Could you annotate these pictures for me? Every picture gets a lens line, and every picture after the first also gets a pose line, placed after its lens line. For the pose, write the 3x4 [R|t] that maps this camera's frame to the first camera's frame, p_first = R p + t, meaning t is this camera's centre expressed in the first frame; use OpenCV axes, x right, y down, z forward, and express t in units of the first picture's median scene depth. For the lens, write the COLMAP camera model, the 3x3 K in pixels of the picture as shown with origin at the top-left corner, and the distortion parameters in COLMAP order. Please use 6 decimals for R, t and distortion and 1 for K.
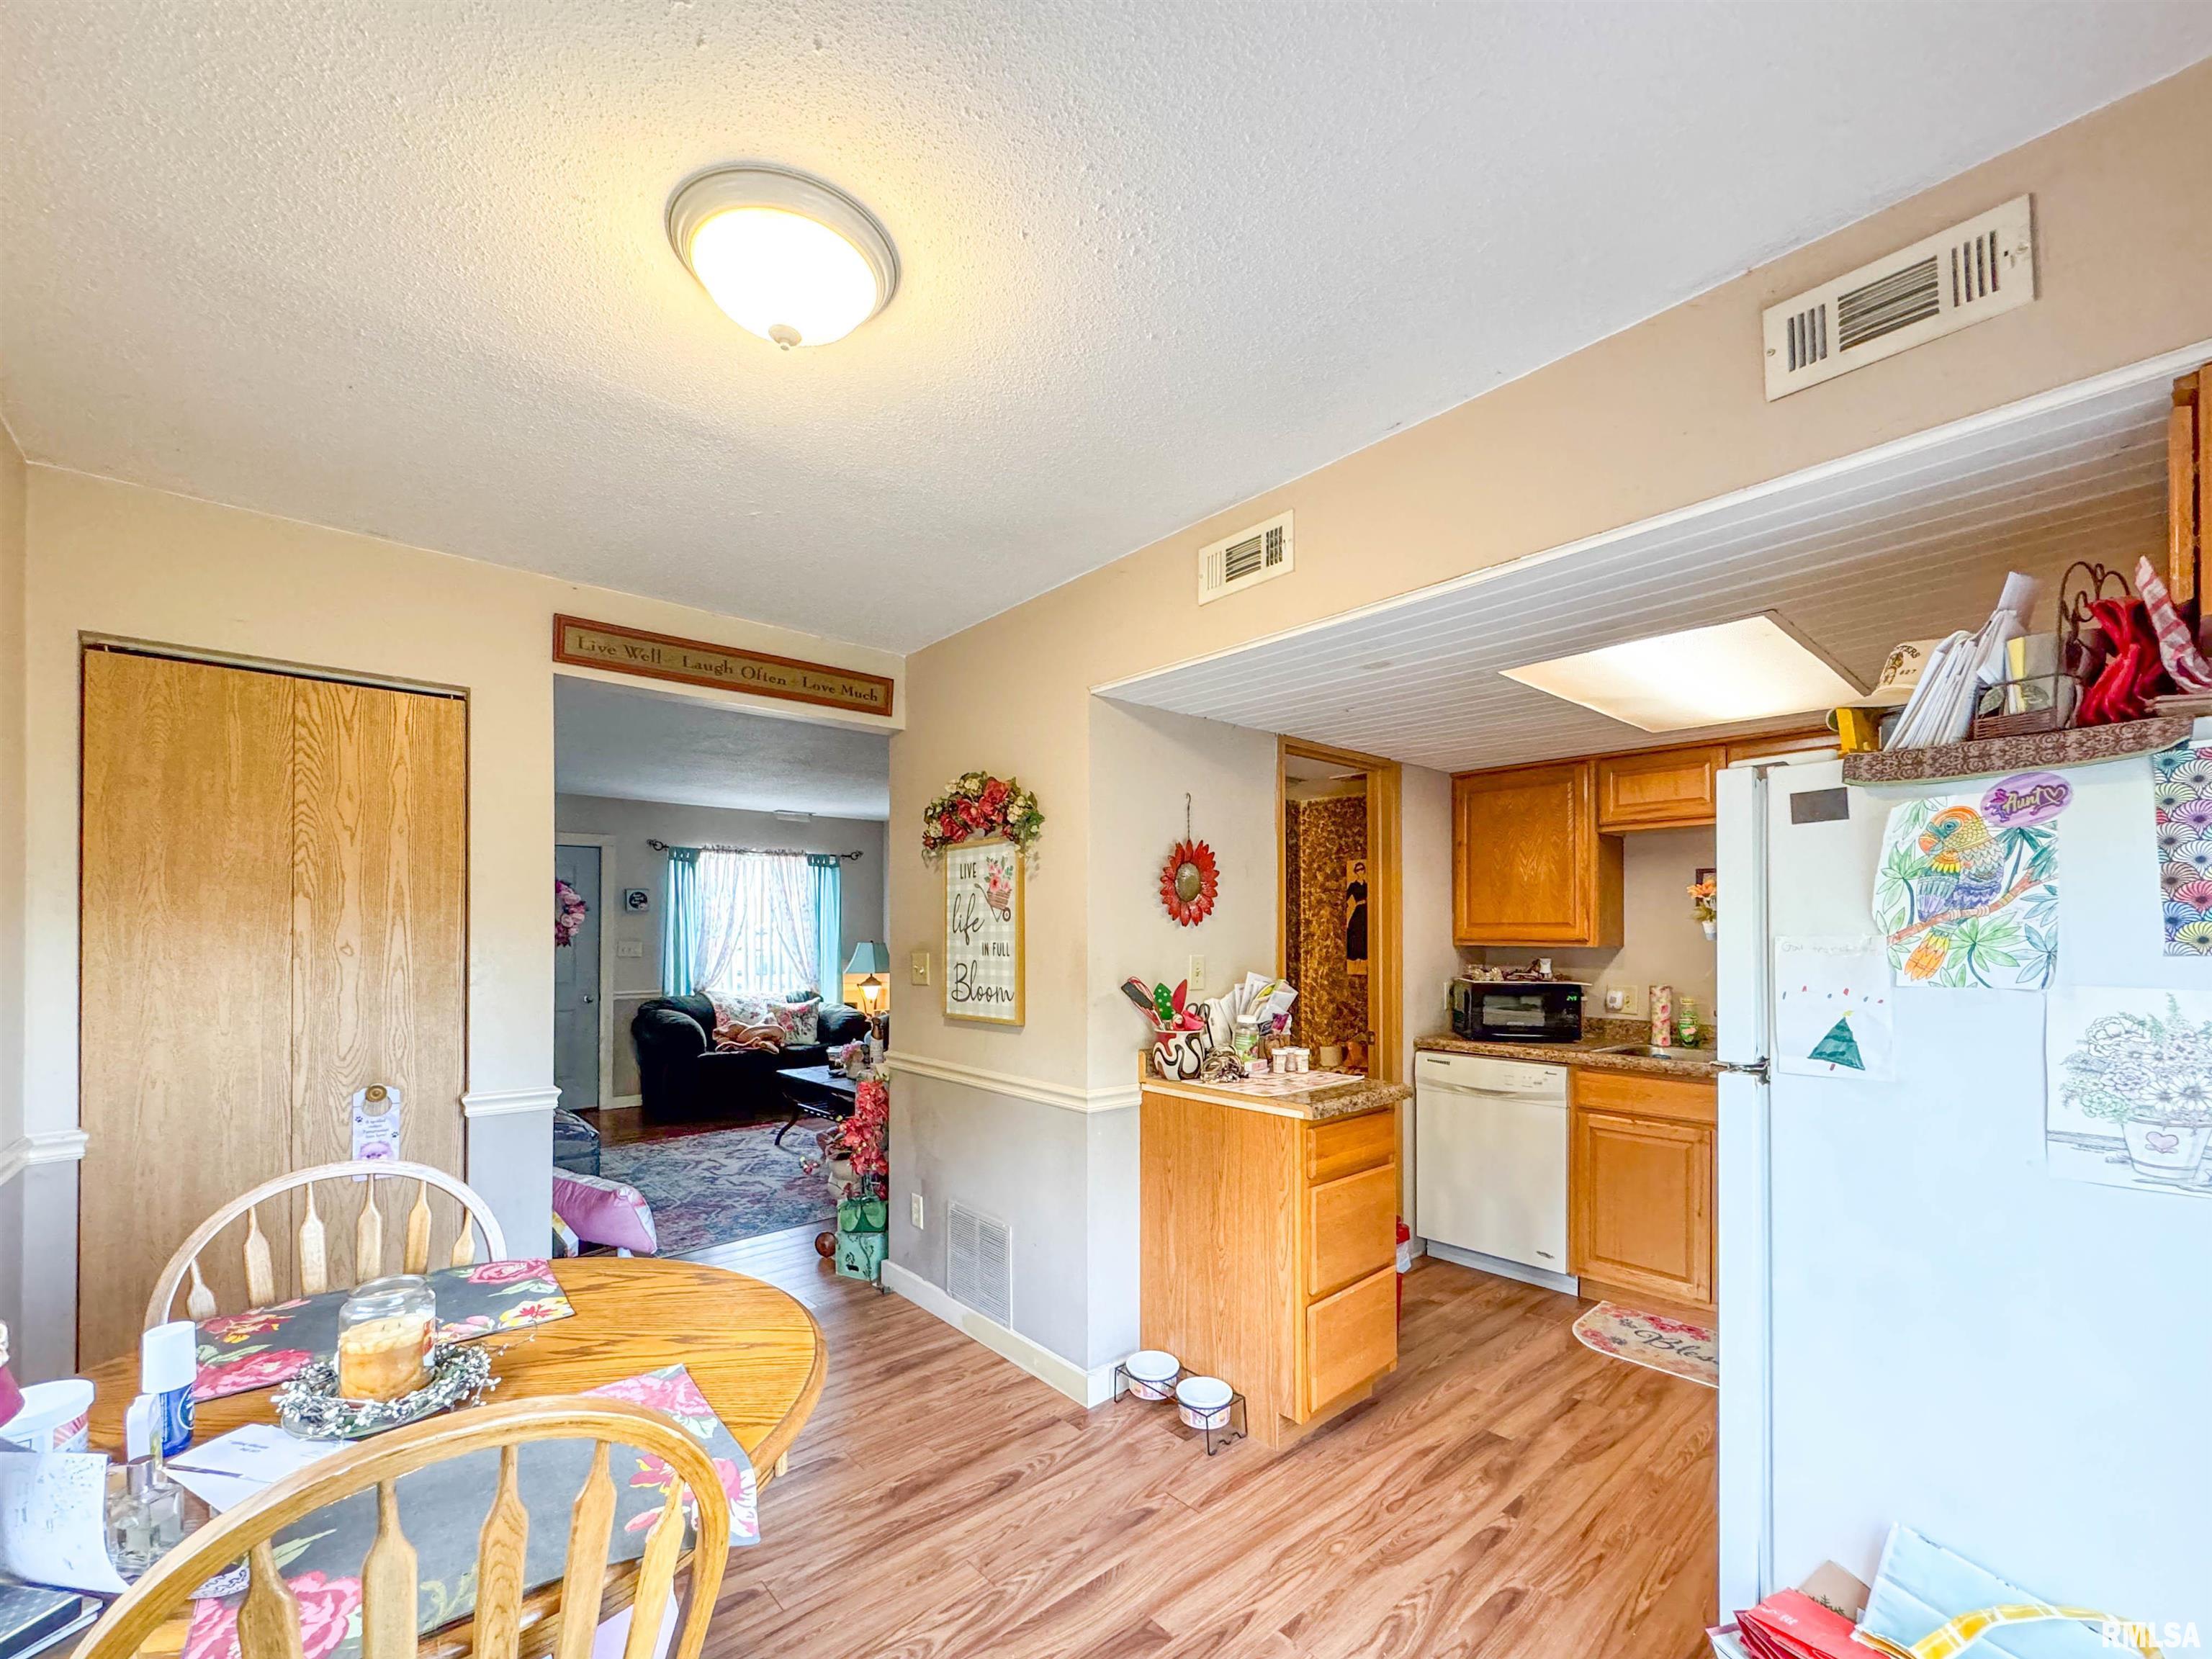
lens RADIAL K [[906.7, 0, 1117.8], [0, 906.7, 938.9], [0, 0, 1]] dist [-0.002374, 0.000016]
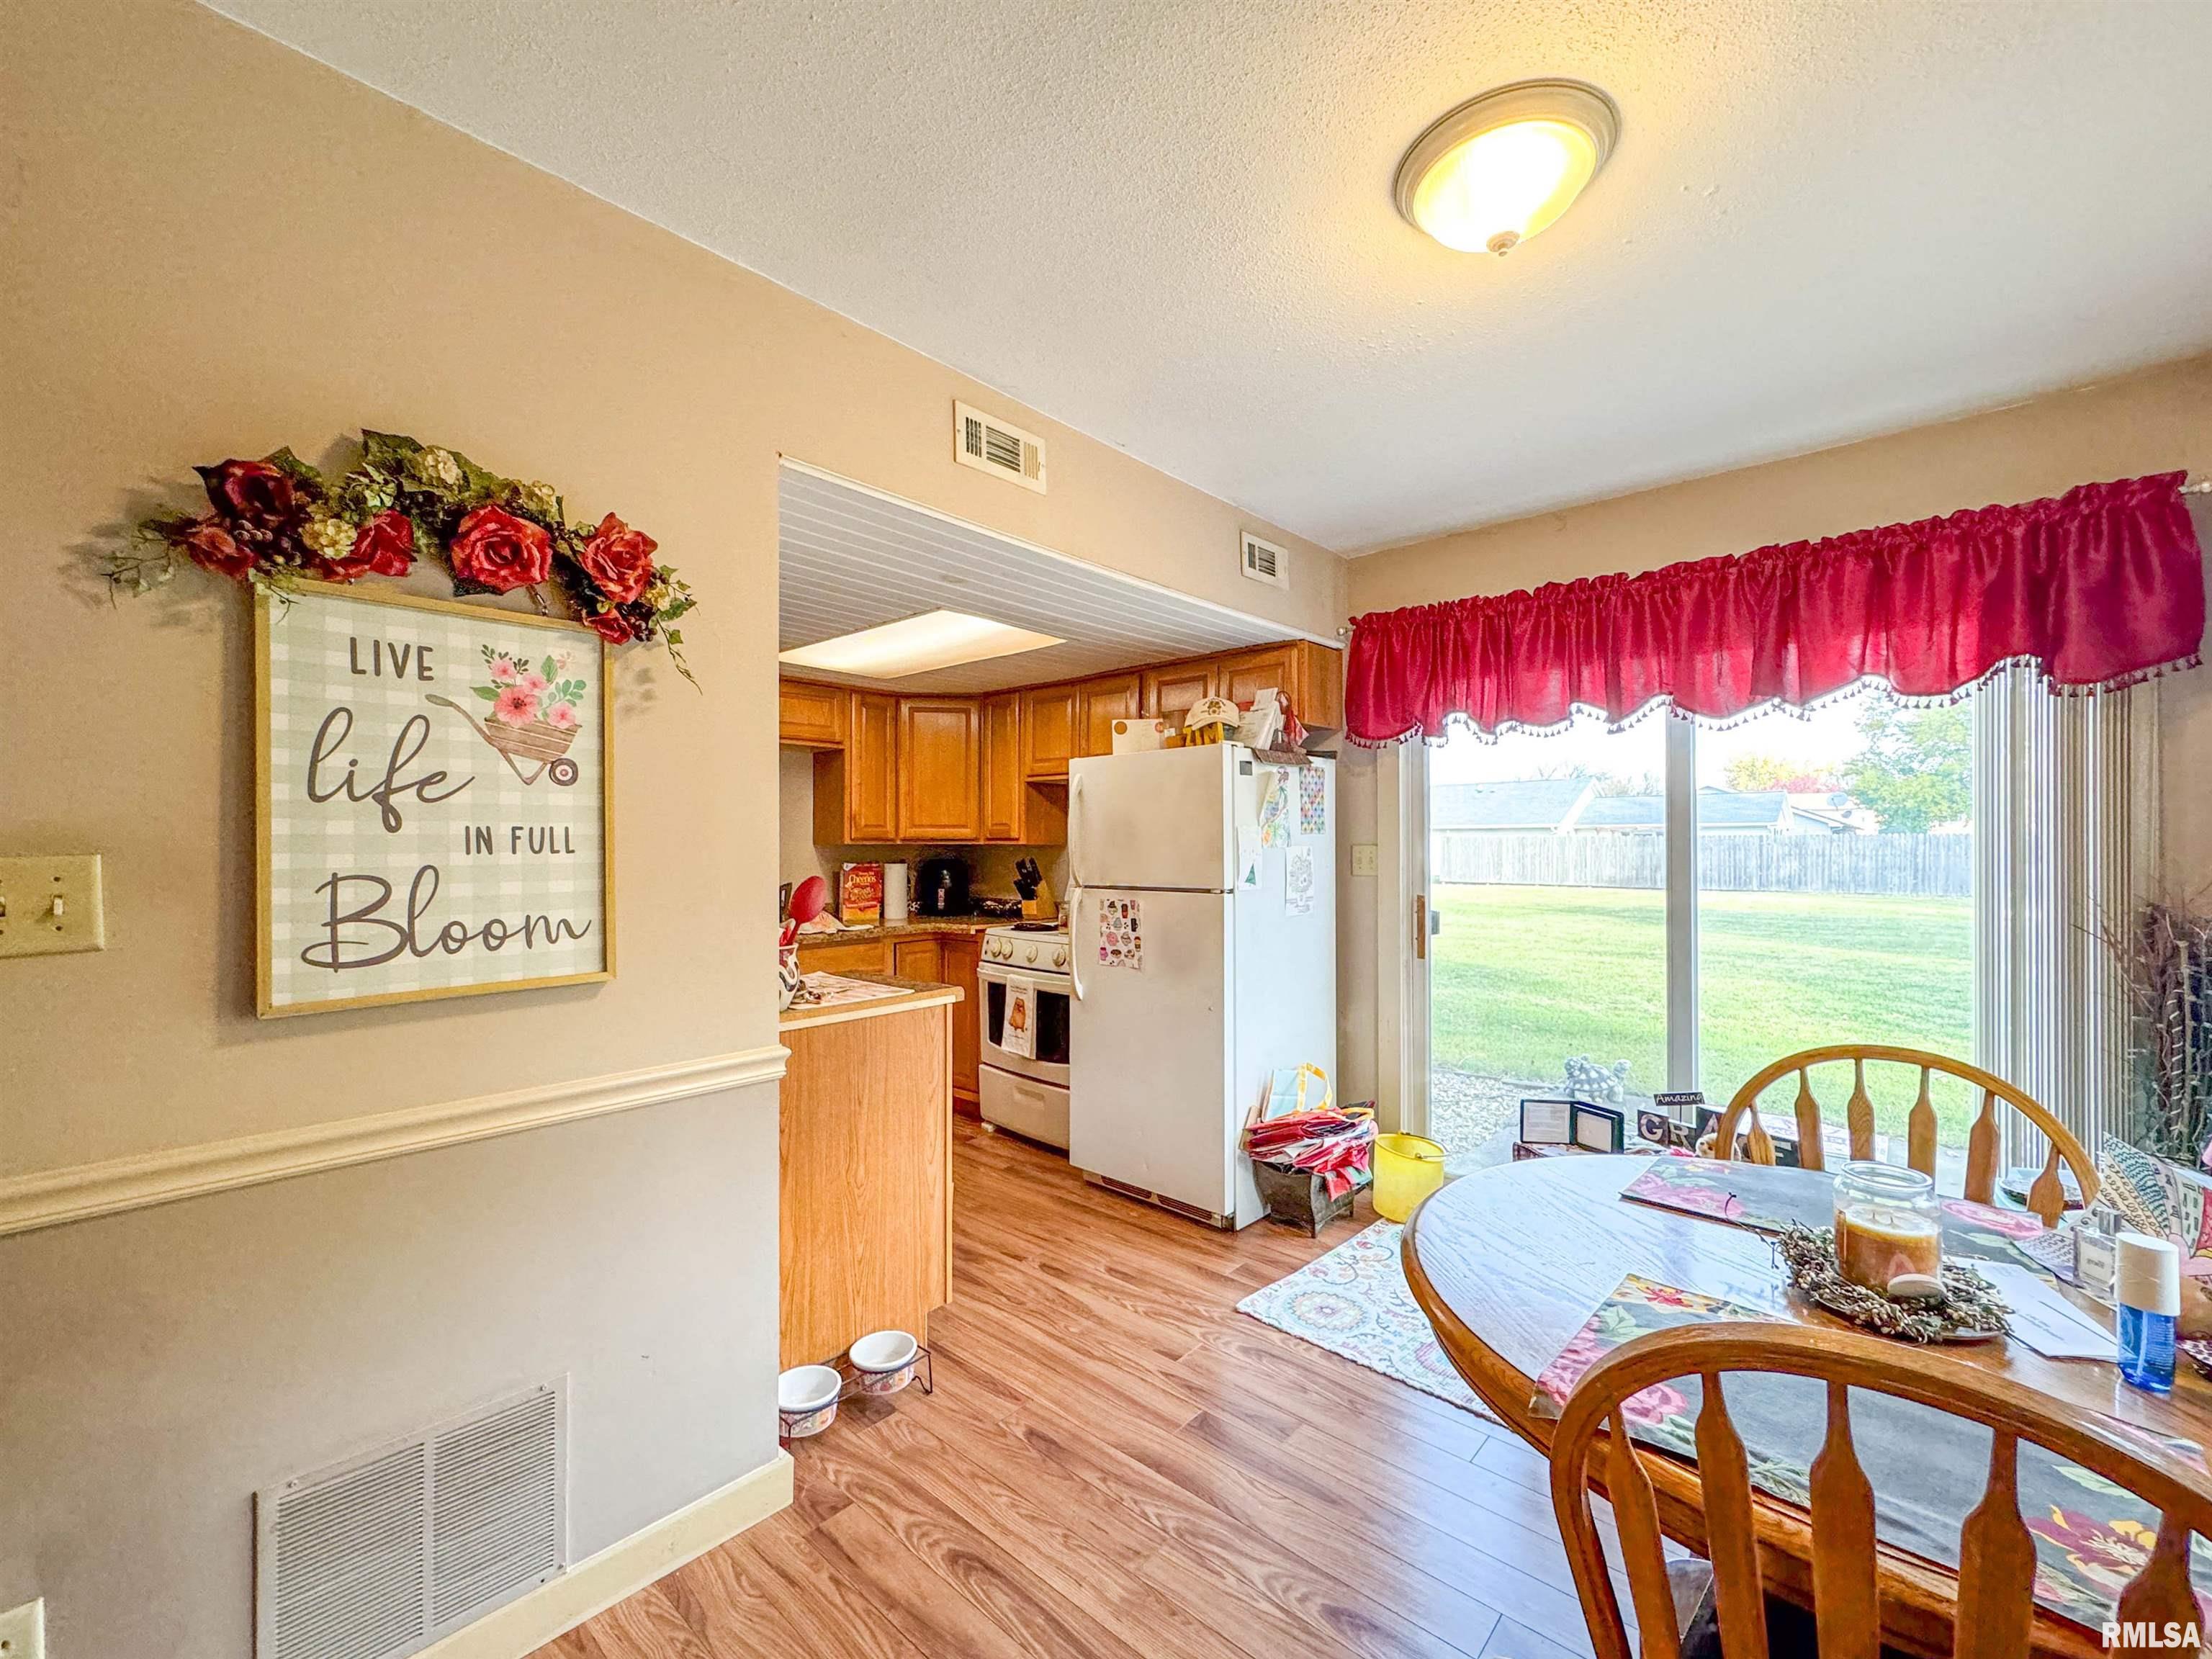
lens RADIAL K [[906.7, 0, 1103.7], [0, 906.7, 829.6], [0, 0, 1]] dist [-0.002374, 0.000016]
pose [[-0.098988, 0.002701, 0.995085, -0.663261], [-0.005265, 0.999981, -0.003238, 0.005765], [-0.995075, -0.005560, -0.098972, 0.745330]]
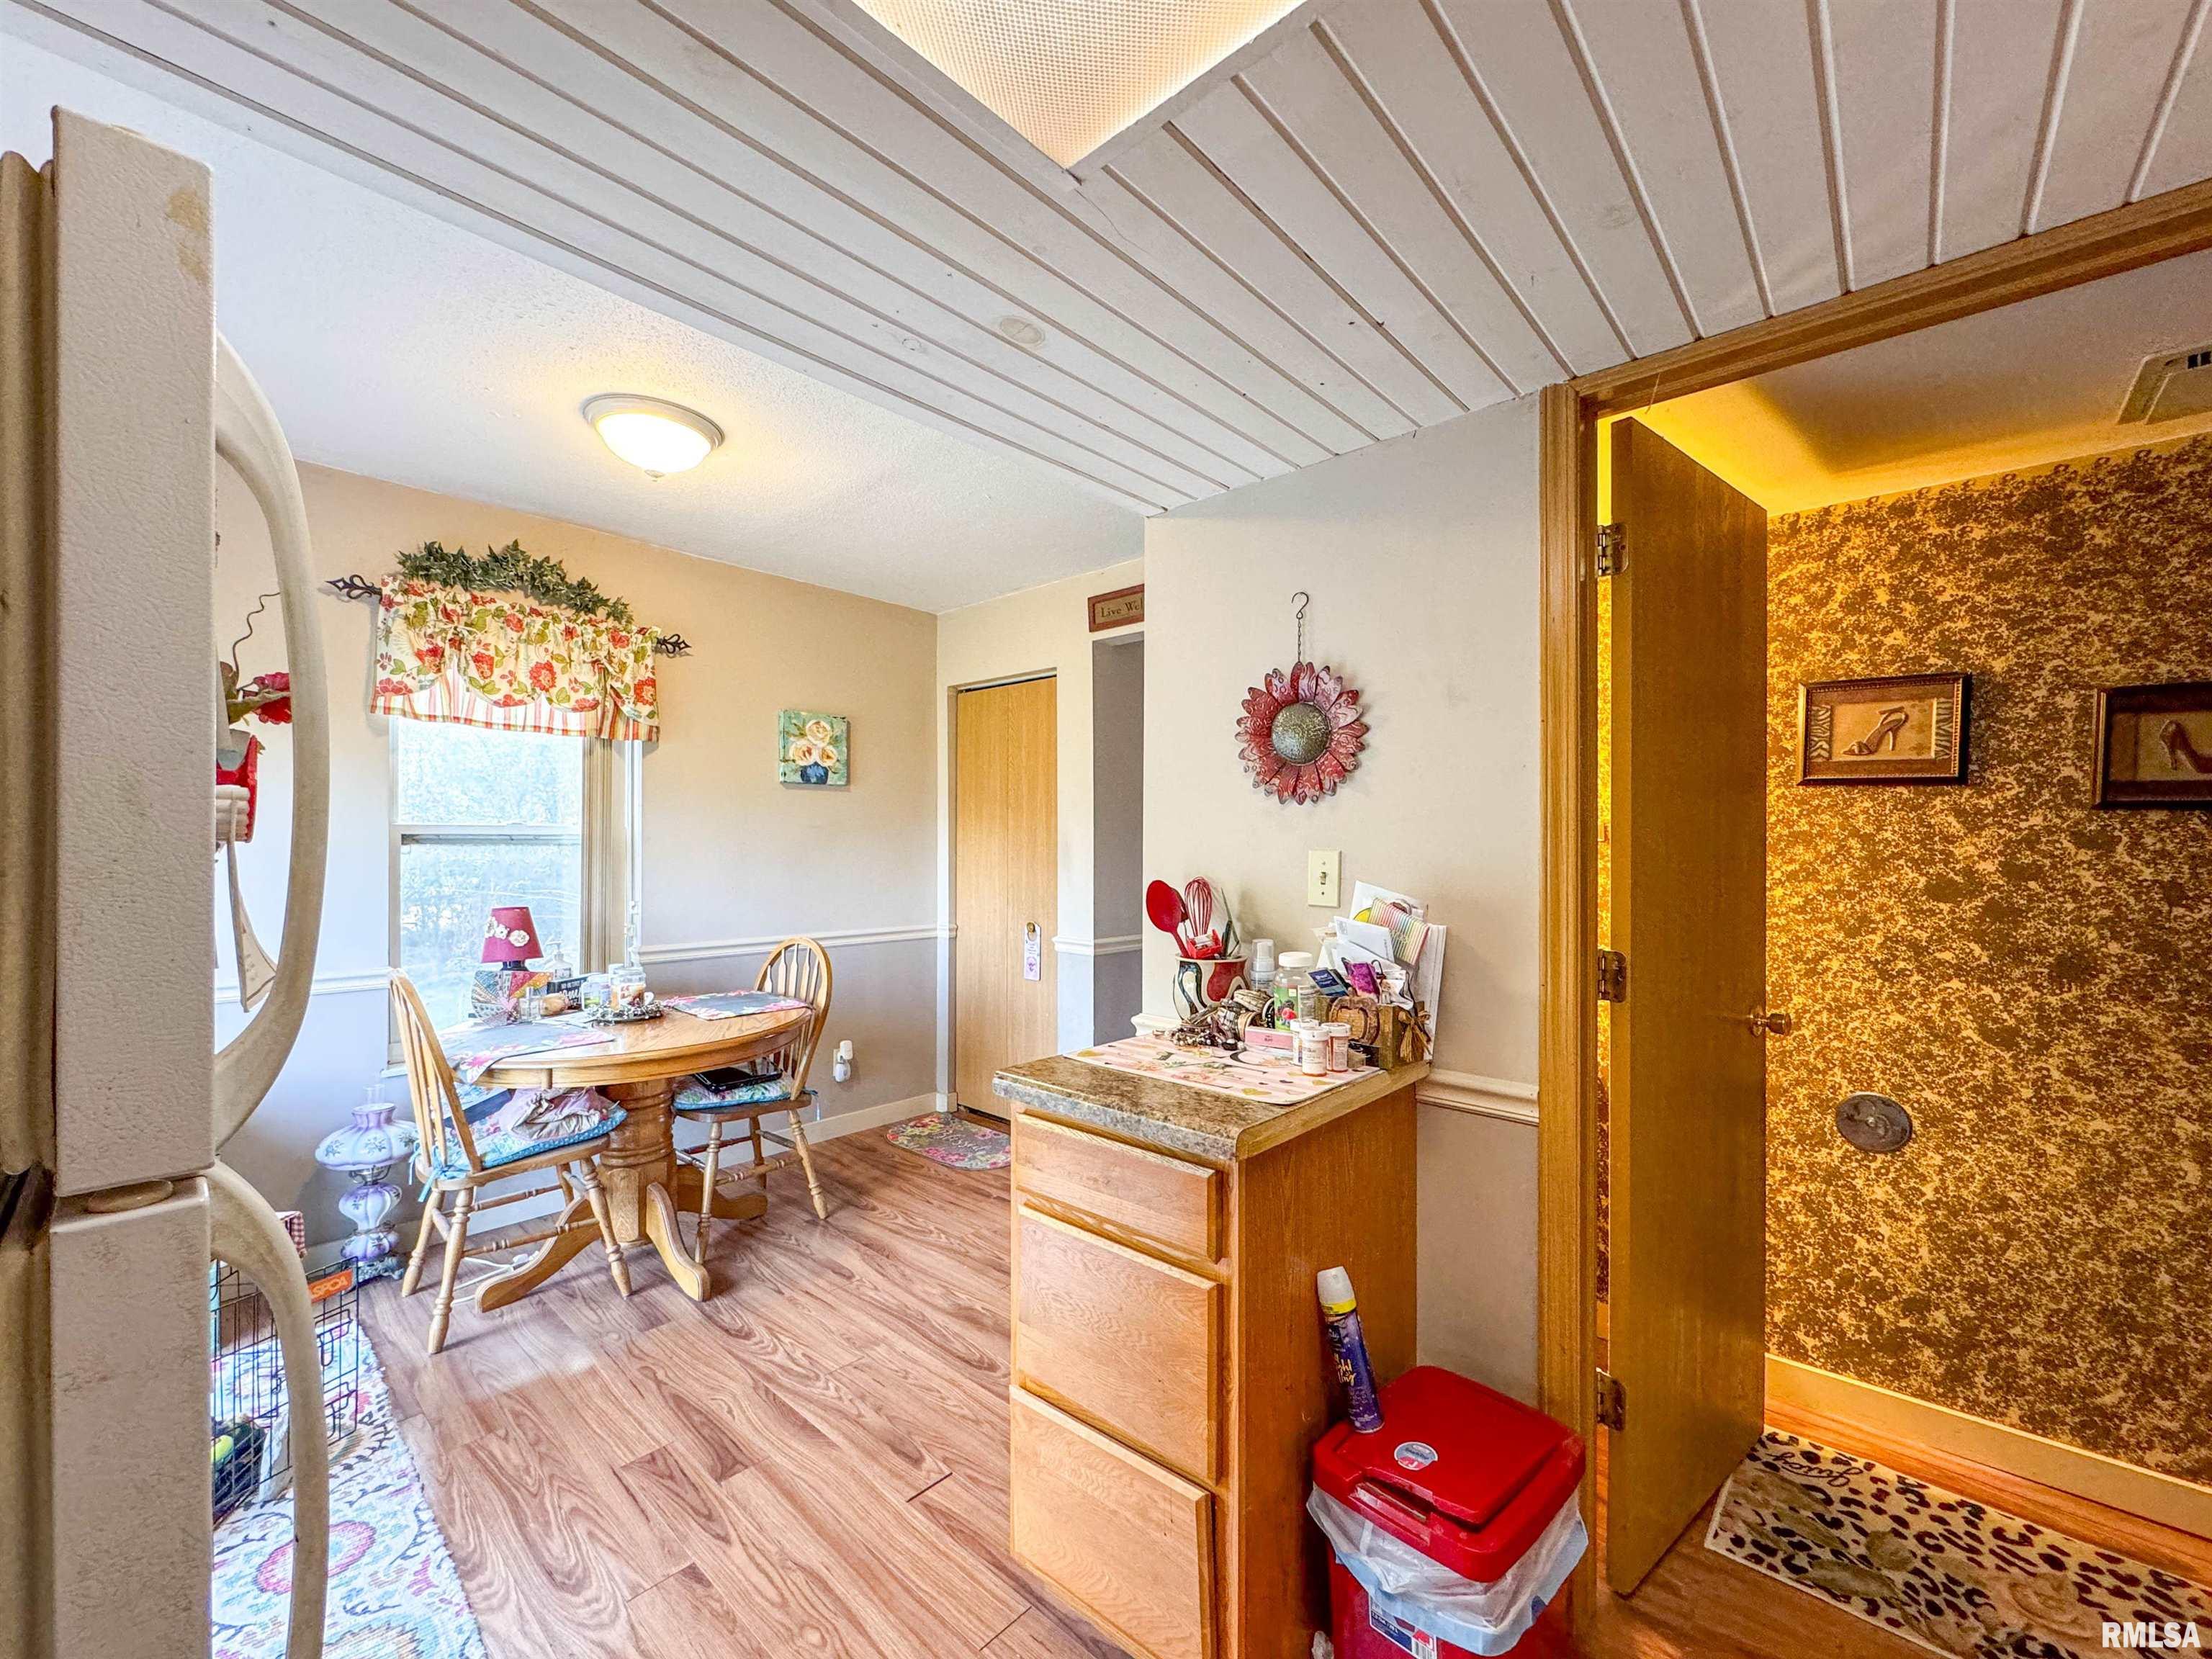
lens RADIAL K [[906.7, 0, 1112.9], [0, 906.7, 837.3], [0, 0, 1]] dist [-0.002374, 0.000016]
pose [[0.112996, -0.001139, -0.993595, 0.695325], [-0.005546, 0.999983, -0.001777, 0.008945], [0.993580, 0.005711, 0.112988, 0.794175]]
